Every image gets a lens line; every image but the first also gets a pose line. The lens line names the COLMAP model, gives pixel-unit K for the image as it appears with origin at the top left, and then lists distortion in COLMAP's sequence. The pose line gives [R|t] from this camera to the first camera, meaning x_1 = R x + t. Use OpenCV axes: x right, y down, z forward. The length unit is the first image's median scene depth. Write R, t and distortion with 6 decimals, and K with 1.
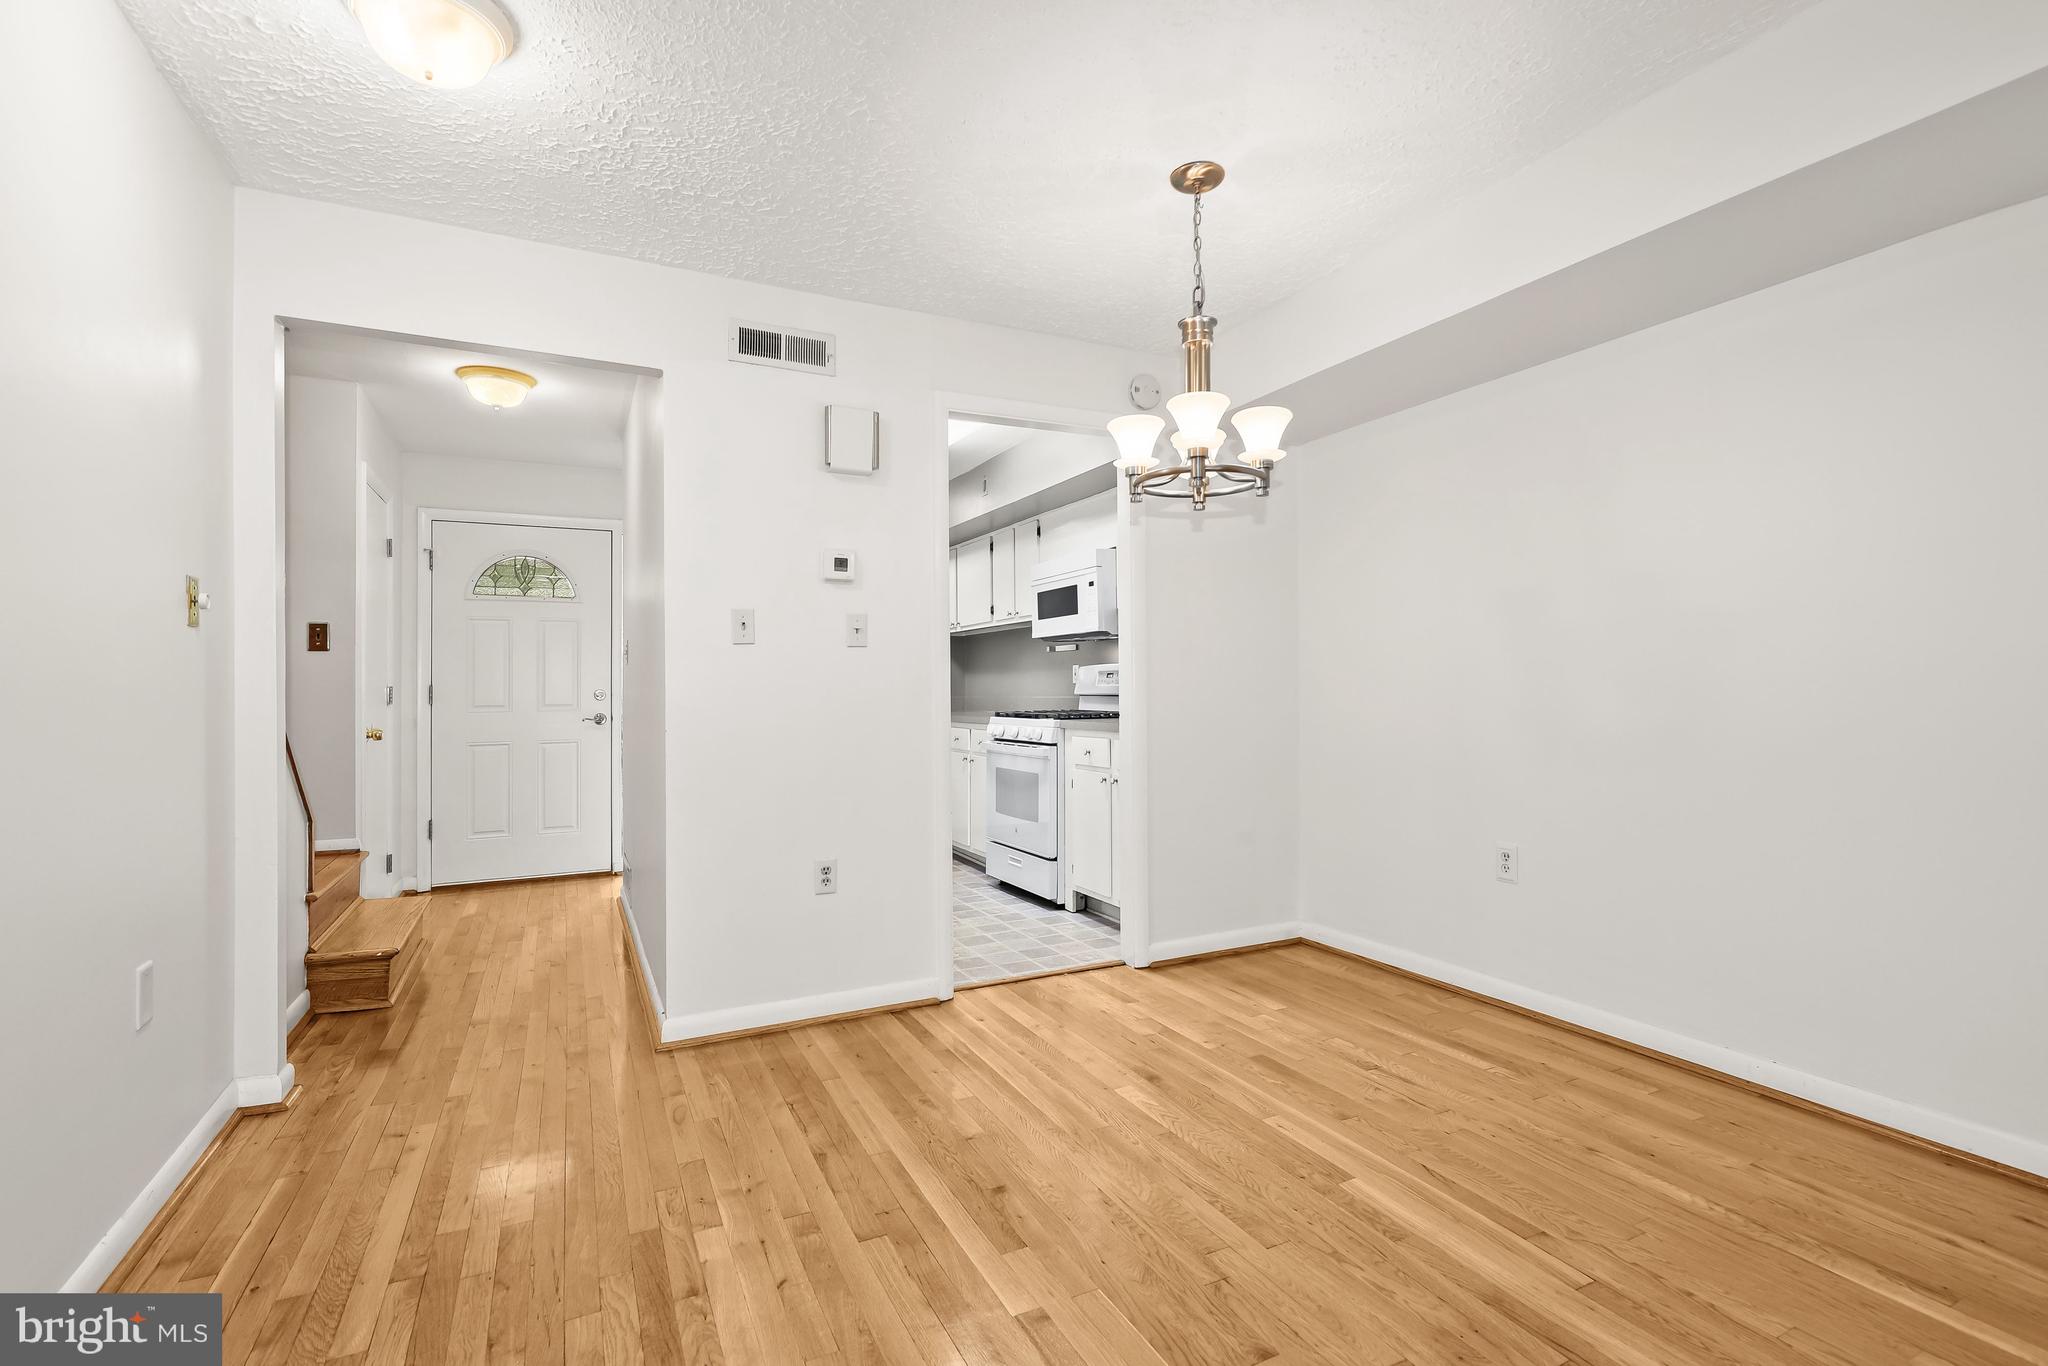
lens RADIAL K [[957.4, 0, 1044.1], [0, 957.4, 677.7], [0, 0, 1]] dist [0.003254, 0.000251]
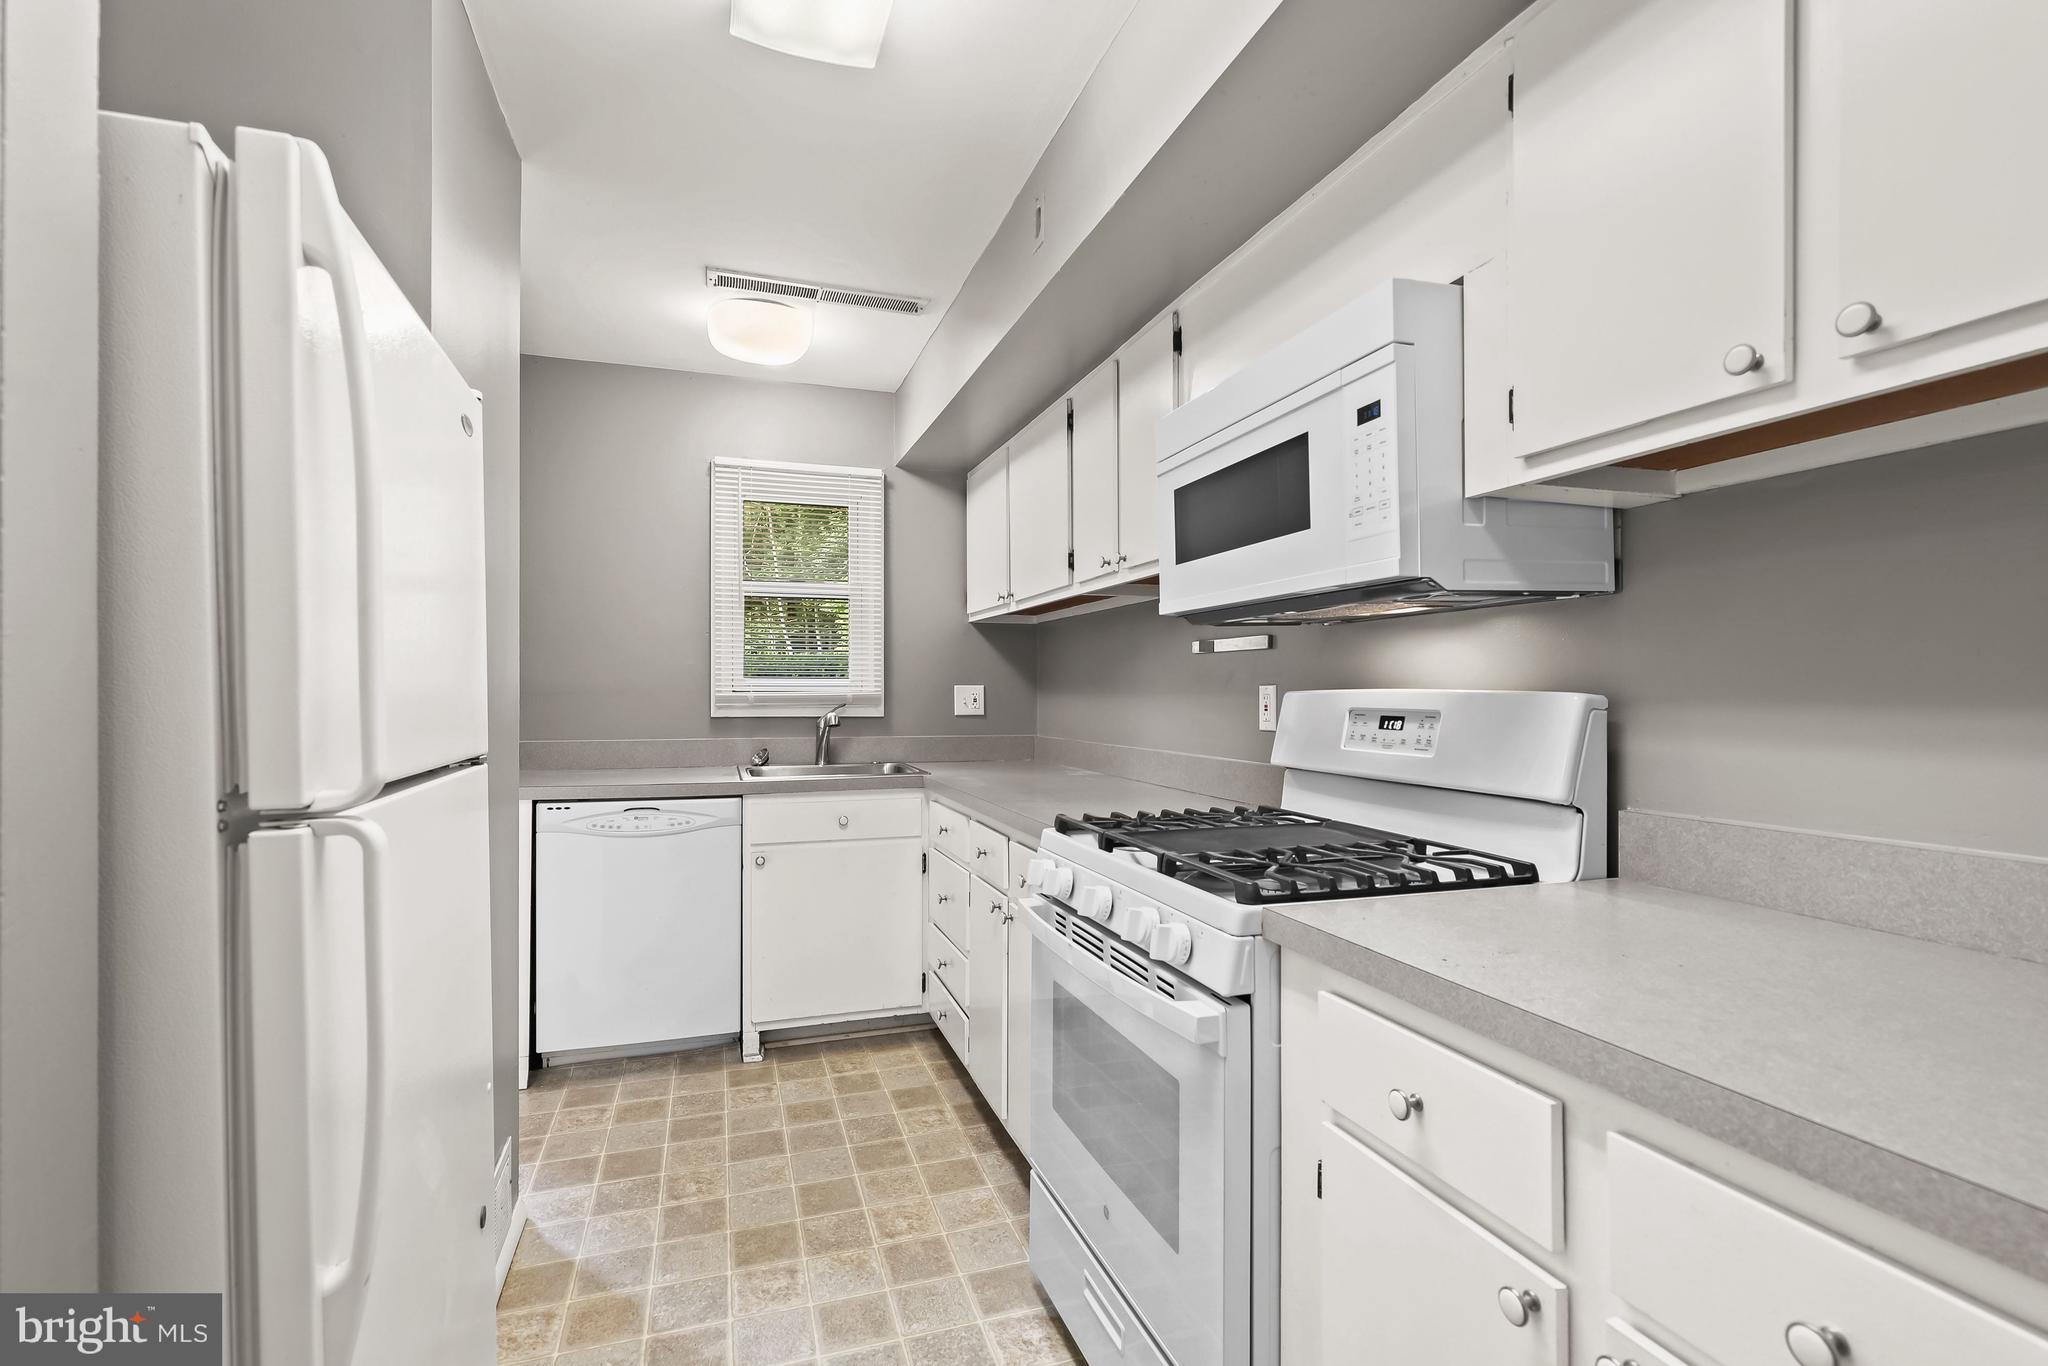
lens RADIAL K [[957.4, 0, 1038.6], [0, 957.4, 687.2], [0, 0, 1]] dist [0.003254, 0.000251]
pose [[0.990299, 0.007082, -0.138770, -0.007602], [-0.005772, 0.999935, 0.009838, -0.018683], [0.138831, -0.008941, 0.990276, 0.689583]]
